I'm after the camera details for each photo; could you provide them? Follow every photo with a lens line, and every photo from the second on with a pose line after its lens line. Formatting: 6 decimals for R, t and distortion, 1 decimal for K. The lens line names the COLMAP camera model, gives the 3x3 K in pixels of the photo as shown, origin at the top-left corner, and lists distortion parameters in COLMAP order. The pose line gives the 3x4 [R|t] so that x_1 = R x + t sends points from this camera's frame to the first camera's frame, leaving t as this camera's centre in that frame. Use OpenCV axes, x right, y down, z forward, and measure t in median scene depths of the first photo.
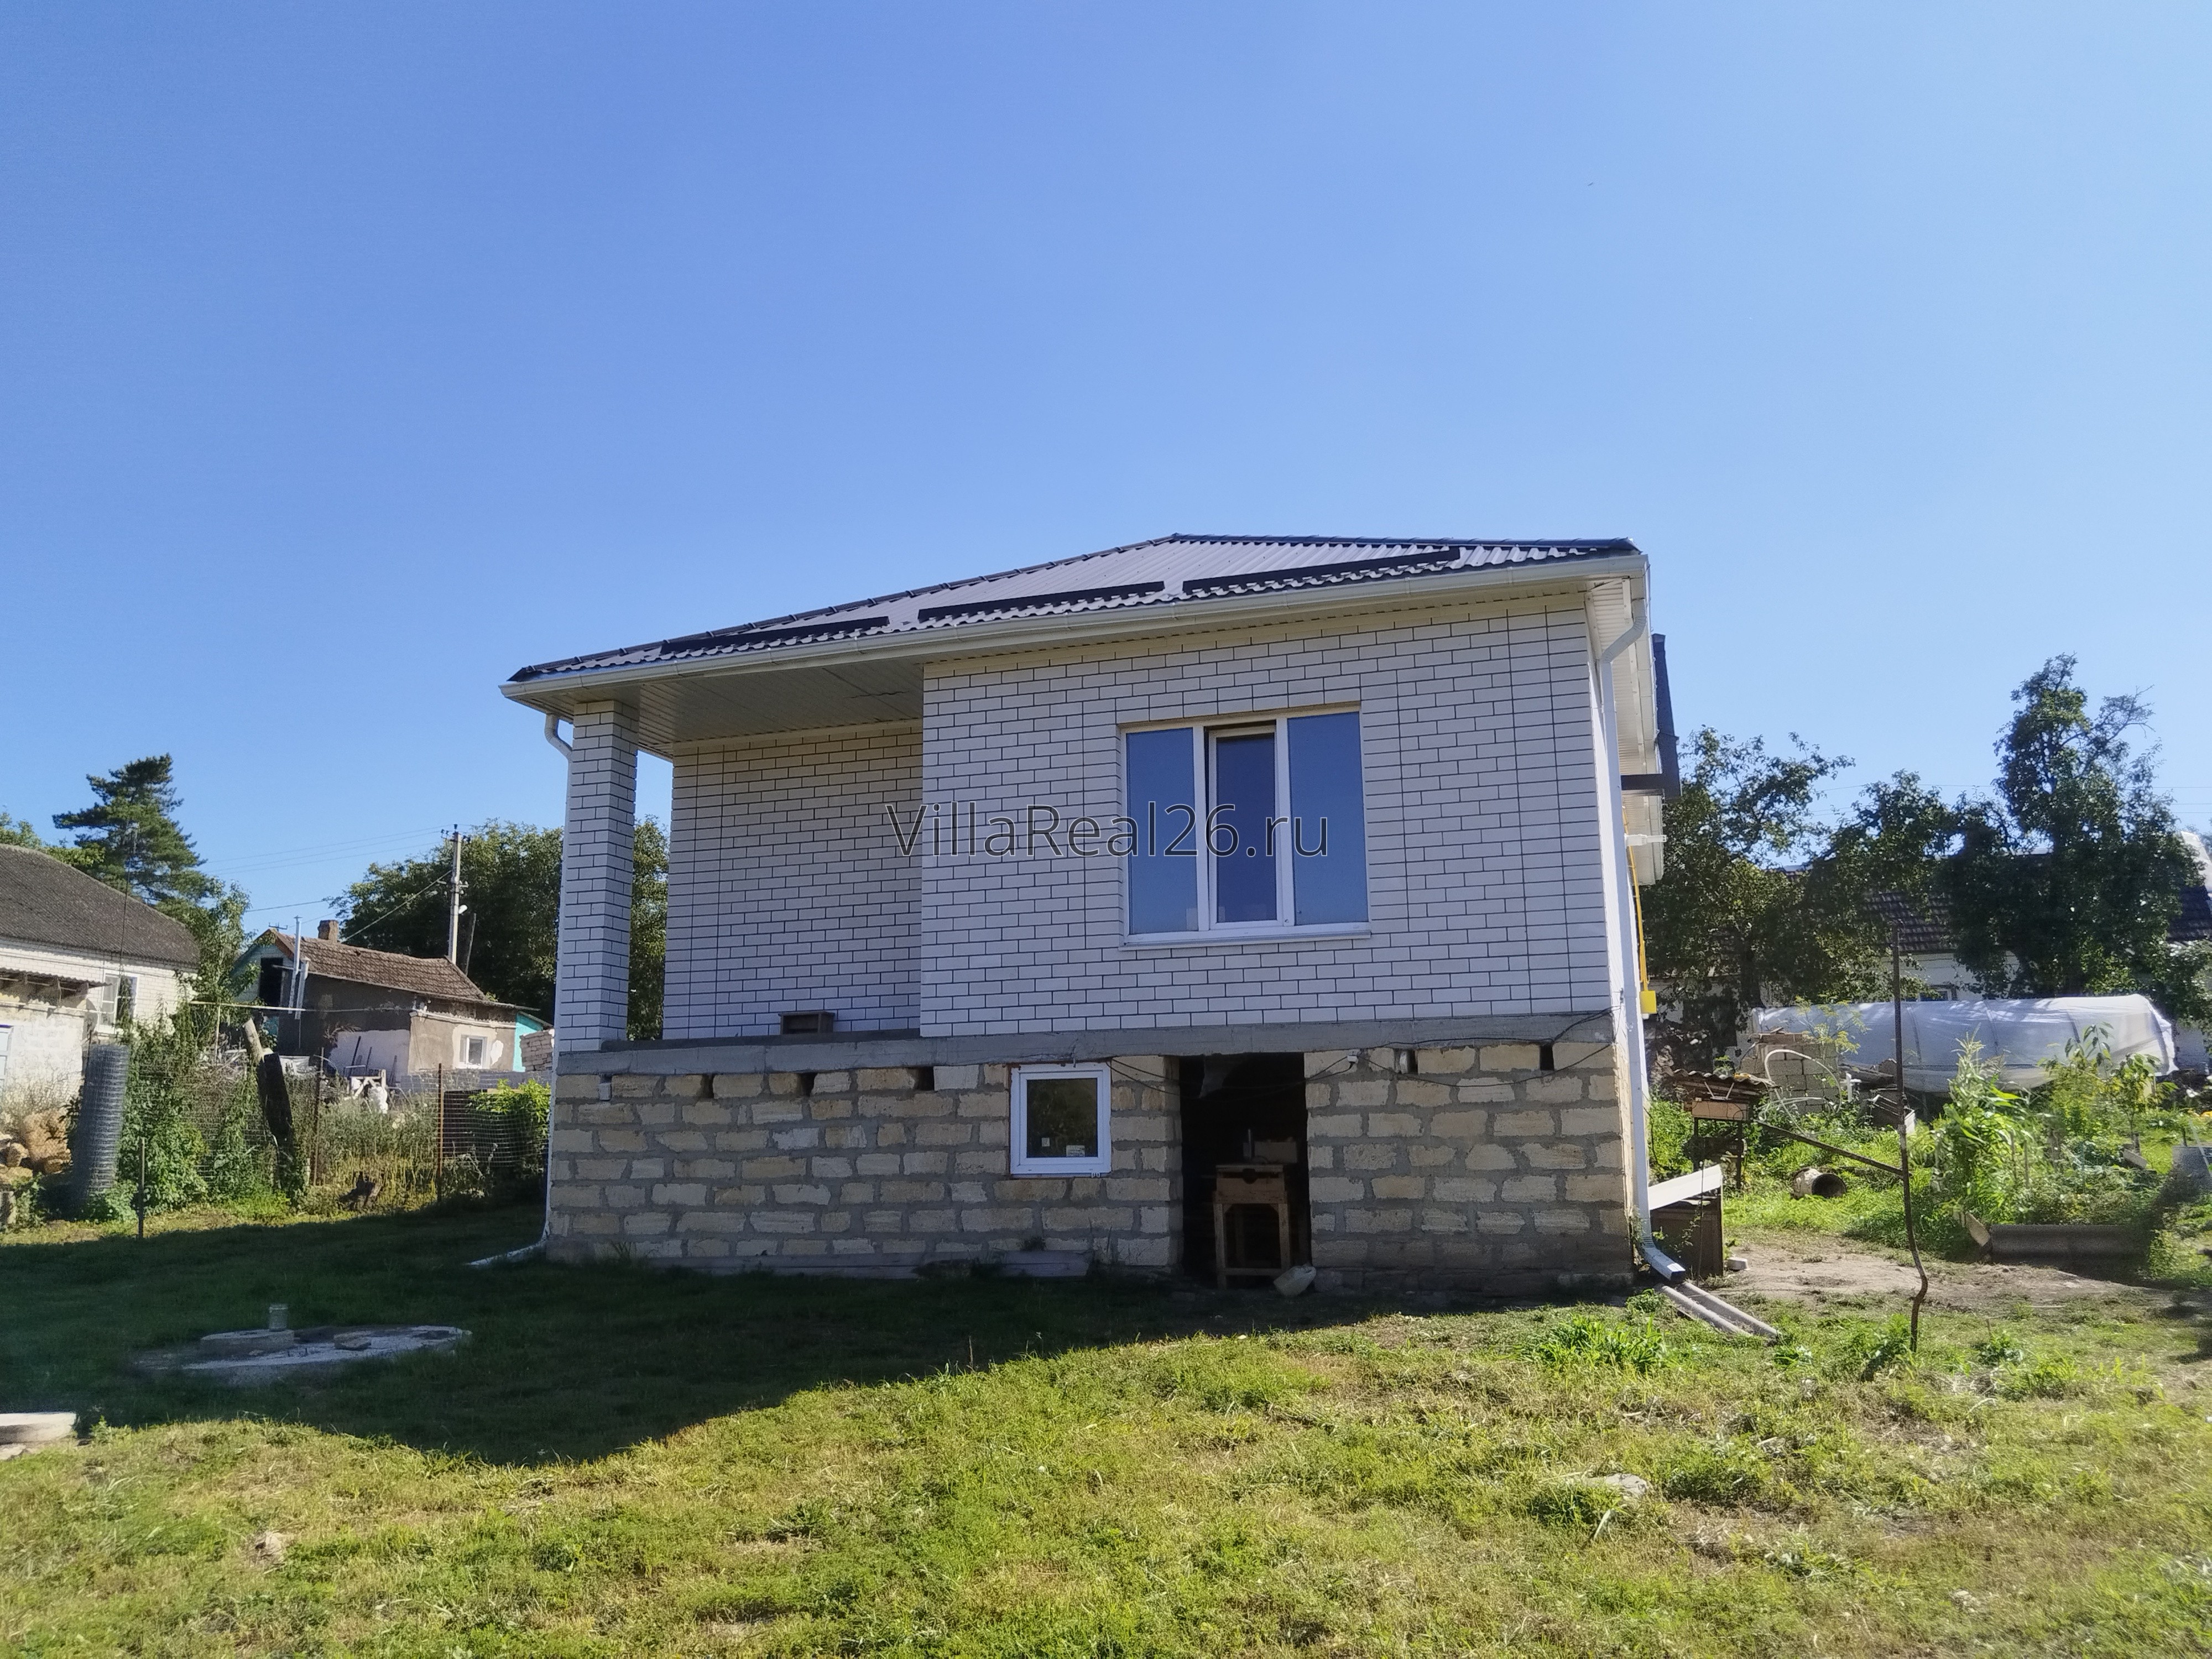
lens RADIAL K [[1728.9, 0, 1111.9], [0, 1728.9, 823.2], [0, 0, 1]] dist [0.000462, -0.002801]
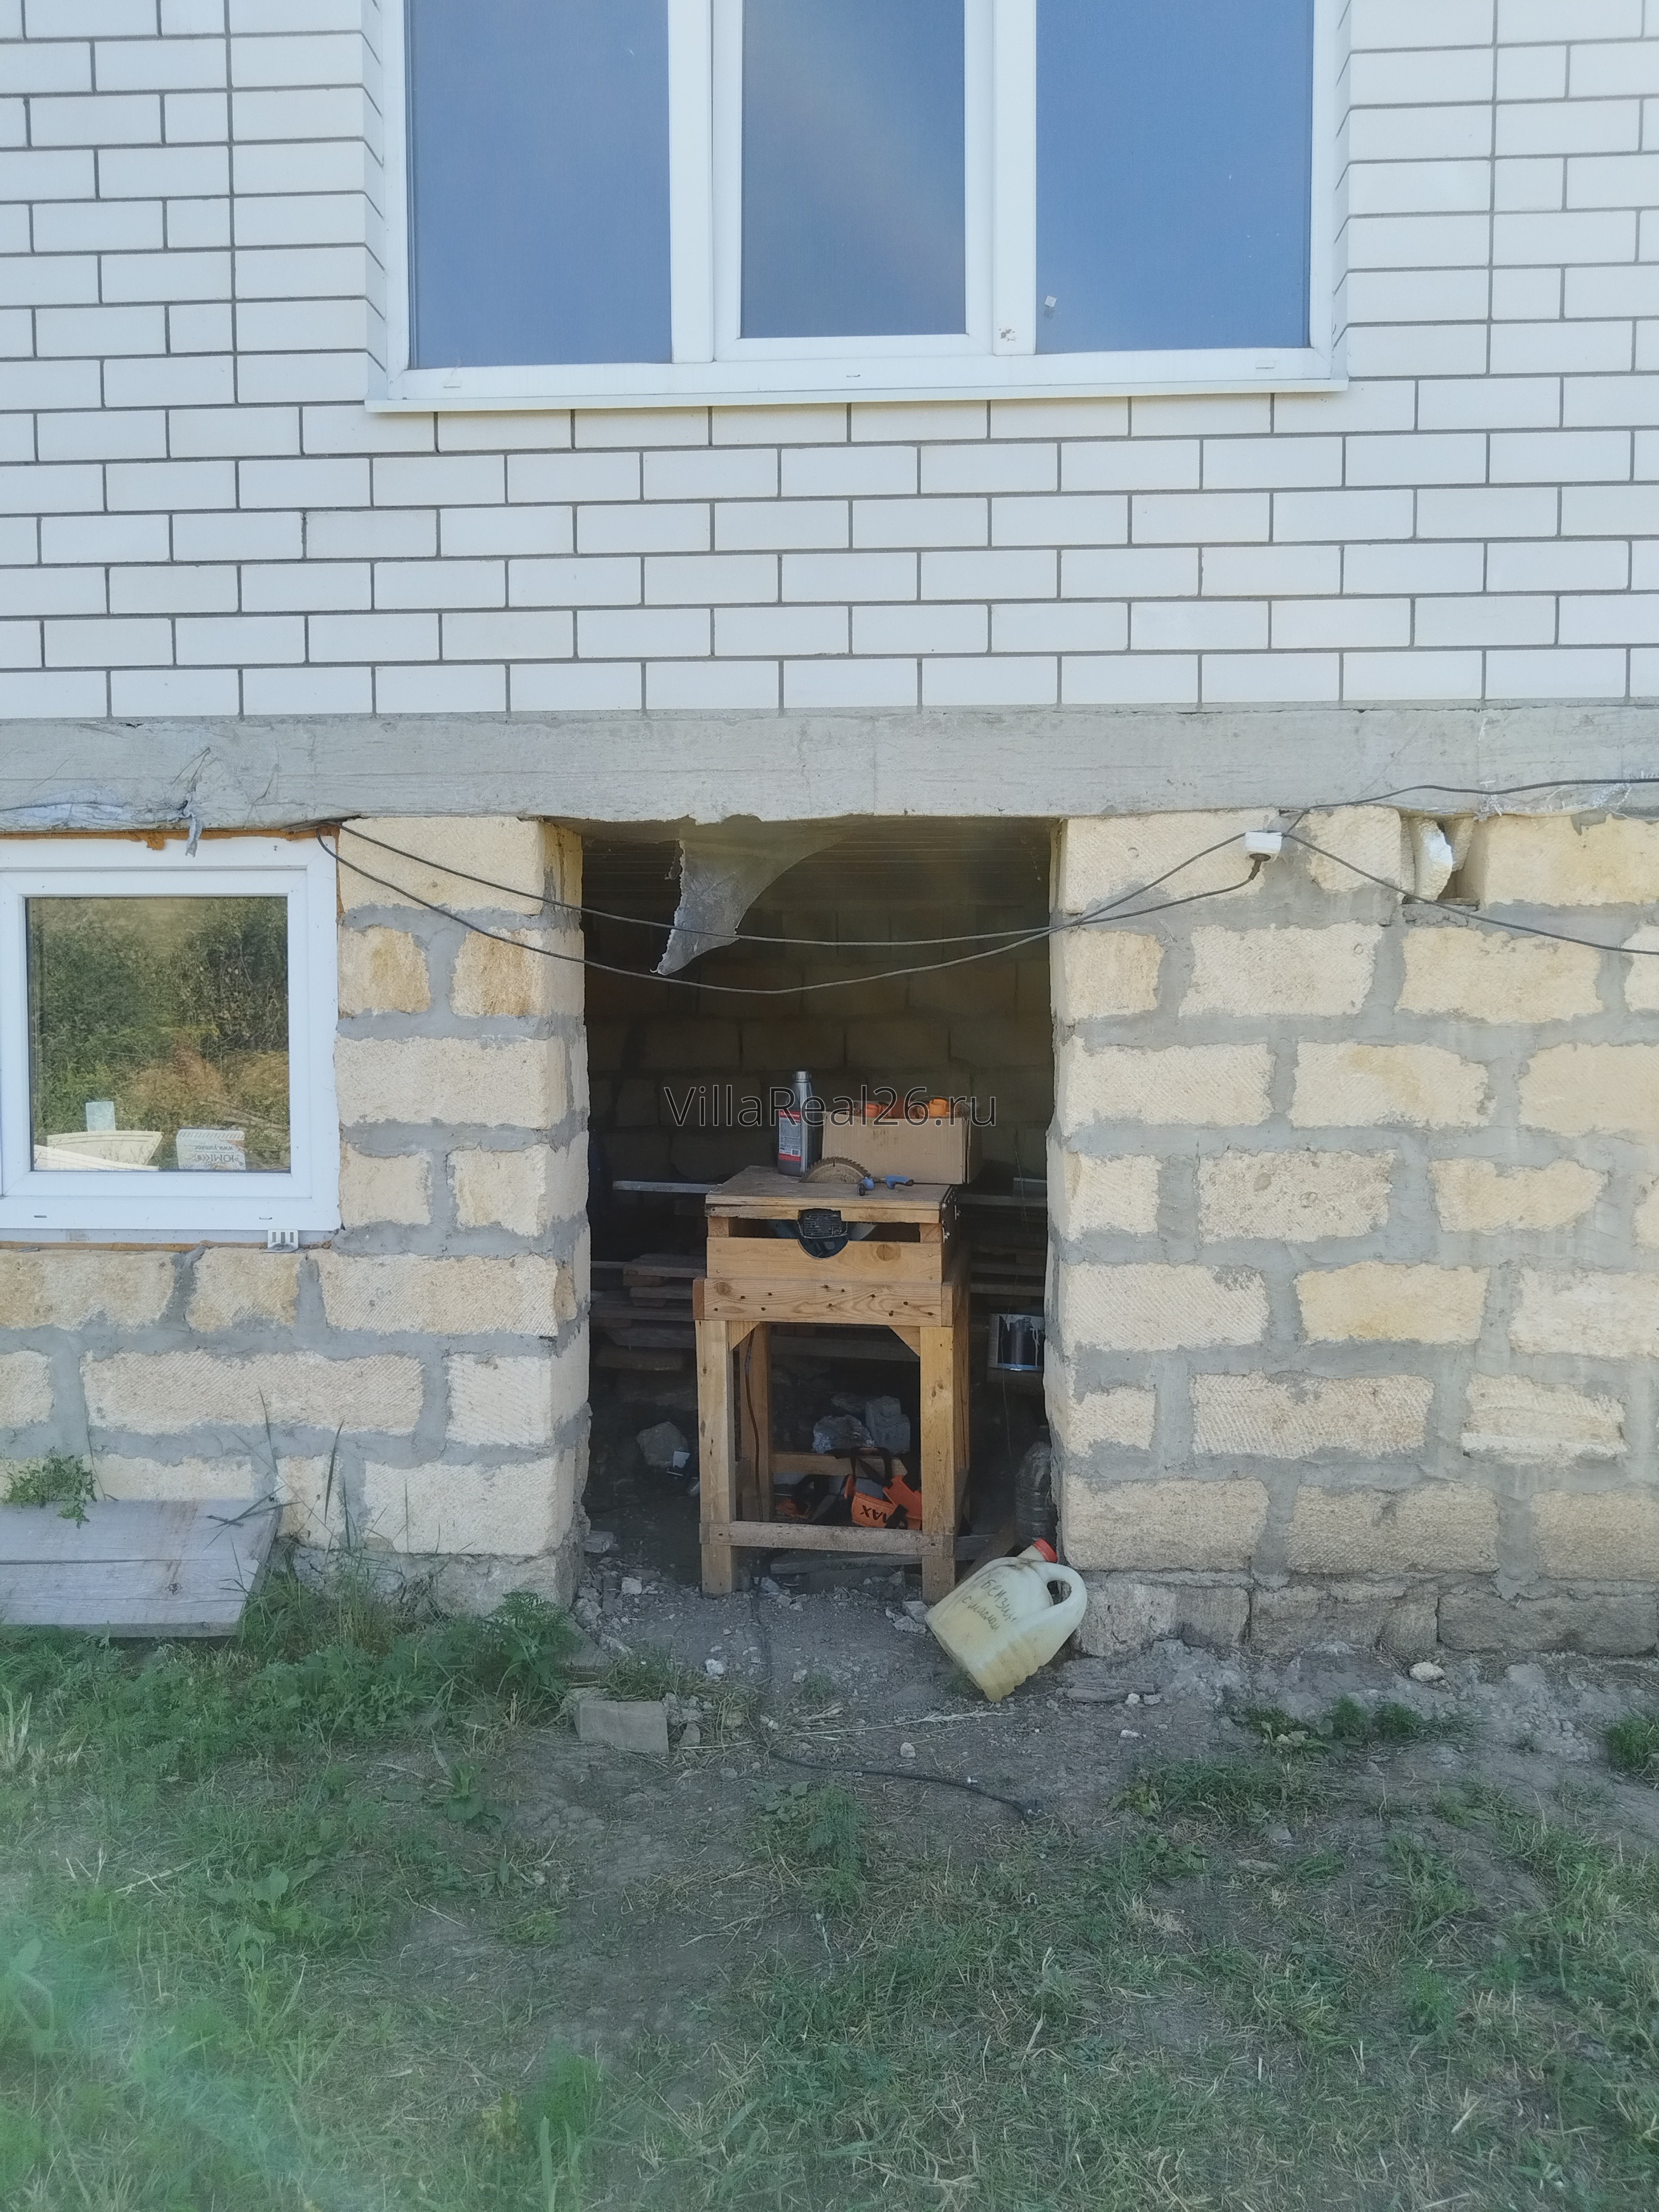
lens RADIAL K [[1728.9, 0, 829.7], [0, 1728.9, 1087.6], [0, 0, 1]] dist [0.000462, -0.002801]
pose [[0.967968, -0.001435, 0.251071, 0.006068], [-0.059683, 0.970005, 0.235643, 0.109274], [-0.243878, -0.243079, 0.938848, 0.725580]]
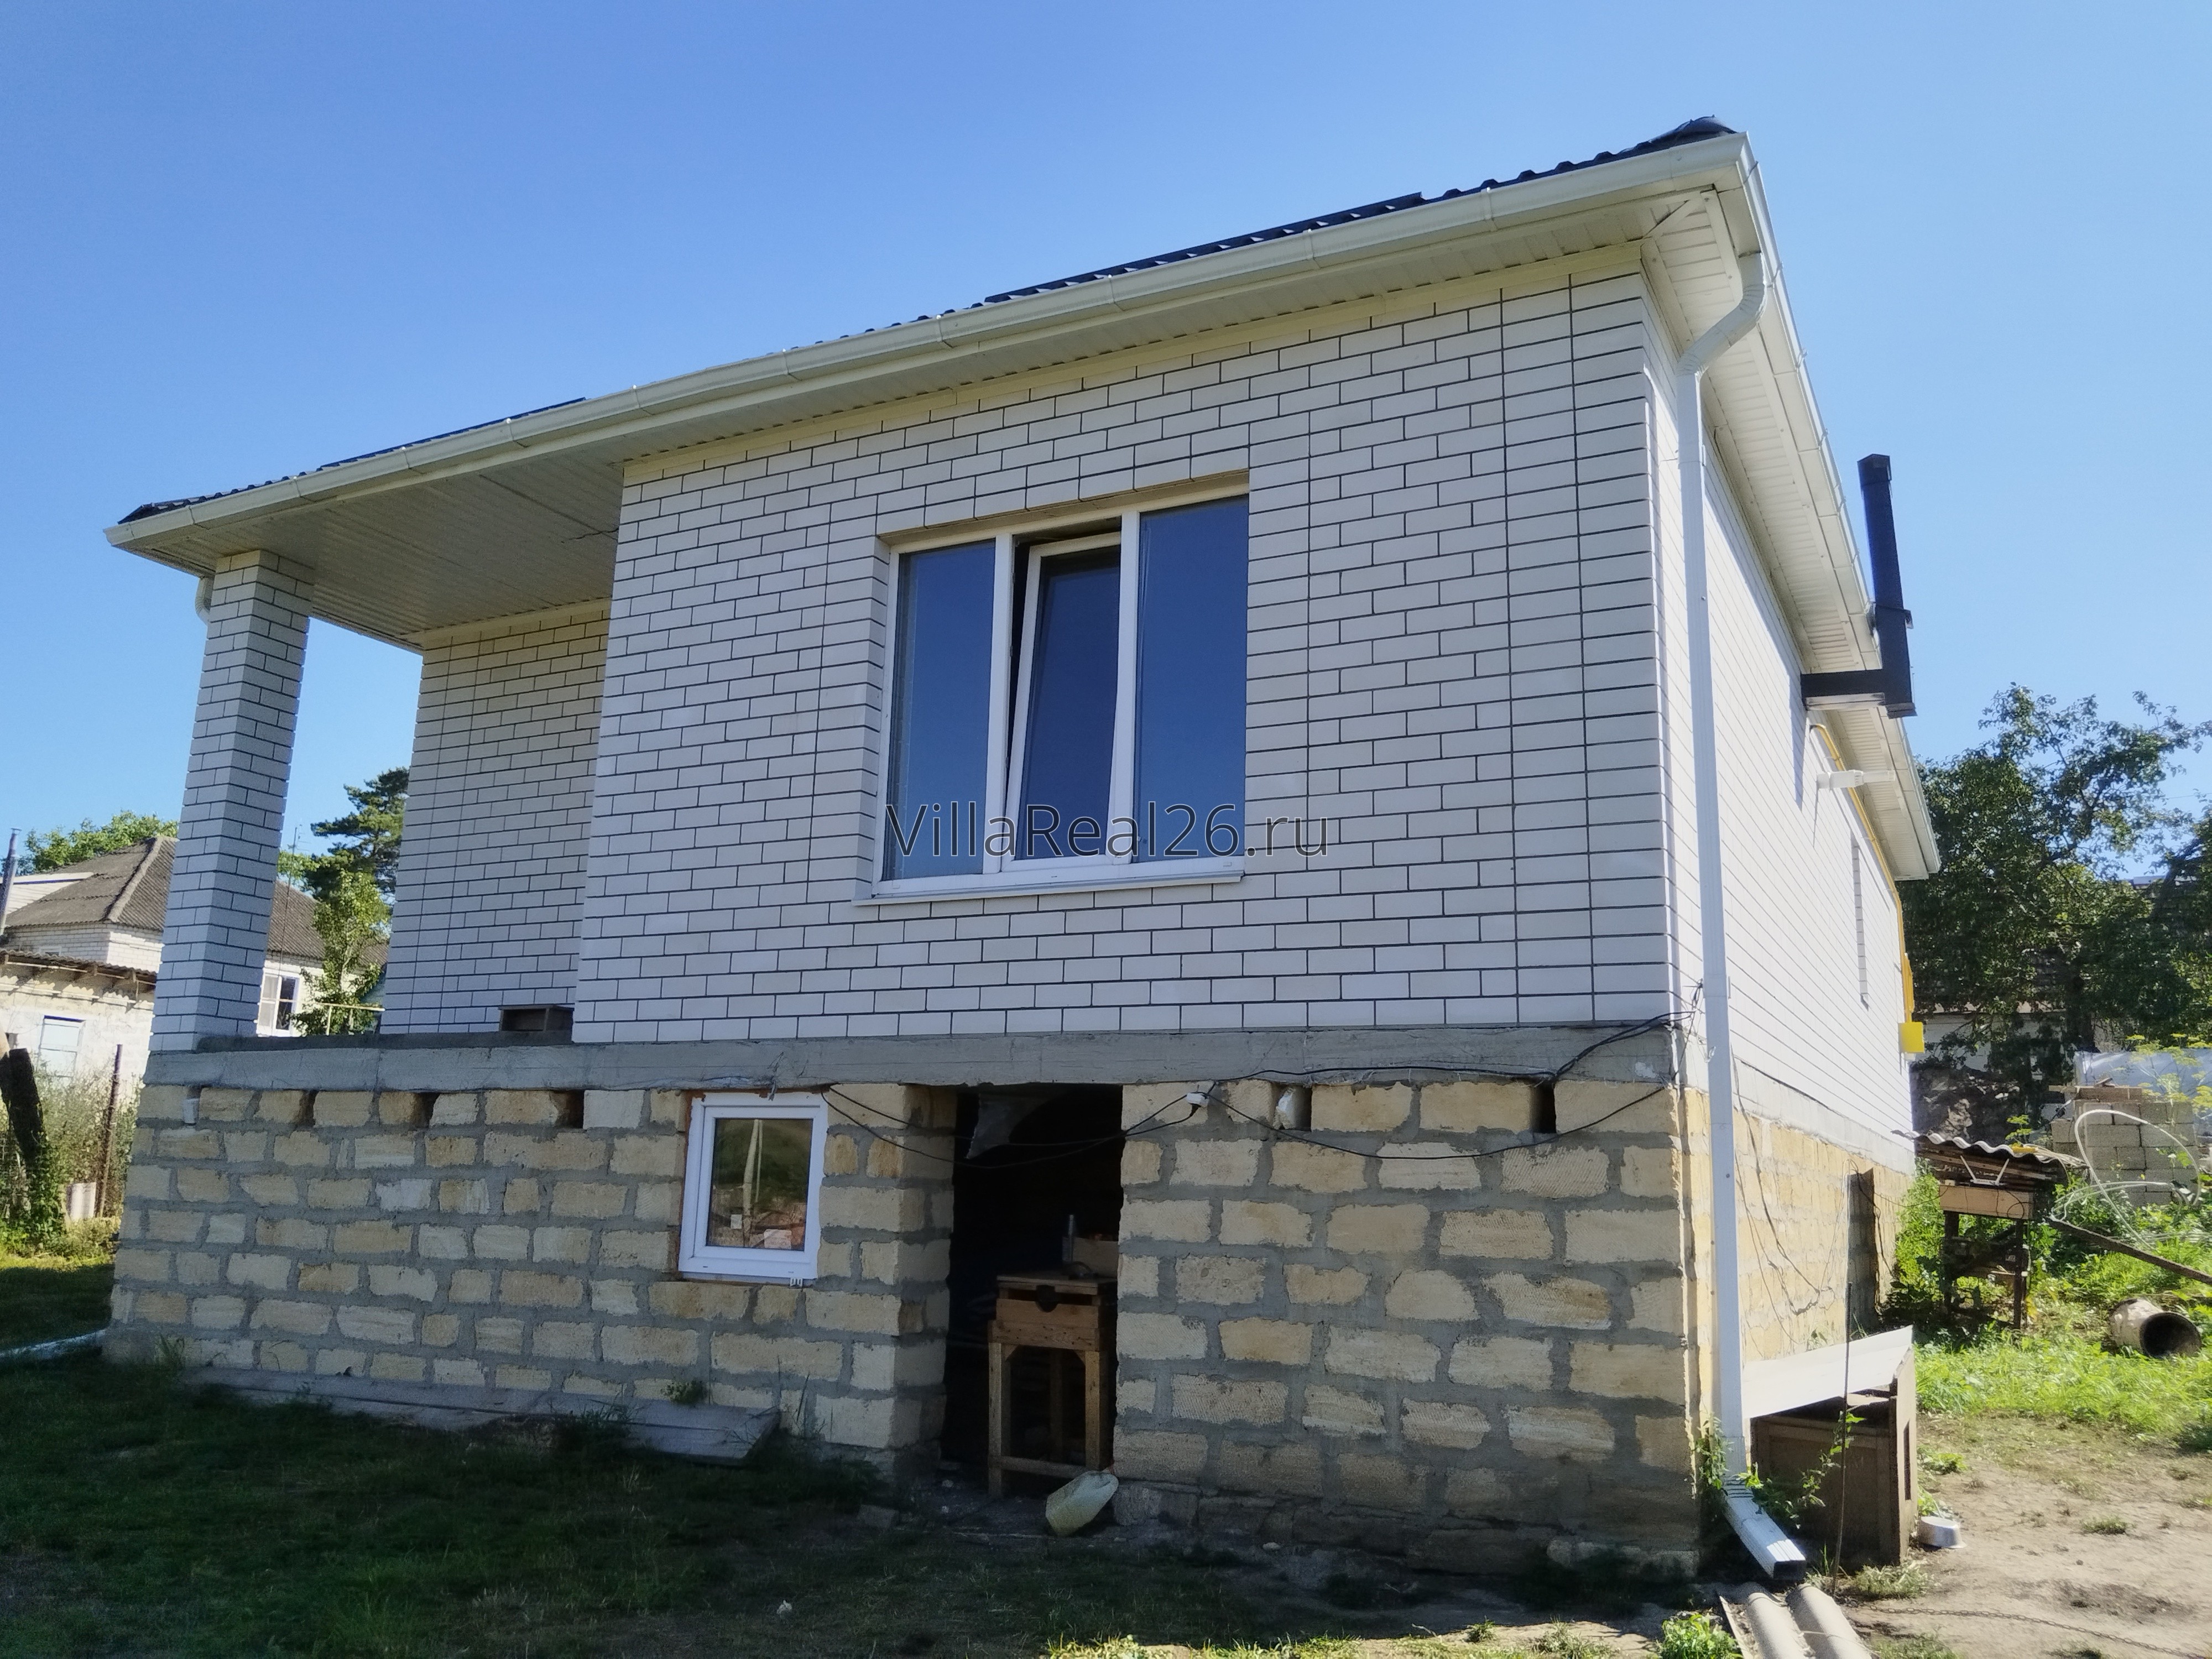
lens RADIAL K [[1728.9, 0, 1111.5], [0, 1728.9, 823.3], [0, 0, 1]] dist [0.000462, -0.002801]
pose [[0.985042, 0.005894, -0.172211, 0.198923], [-0.009048, 0.999805, -0.017536, 0.056240], [0.172074, 0.018832, 0.984904, 0.434640]]
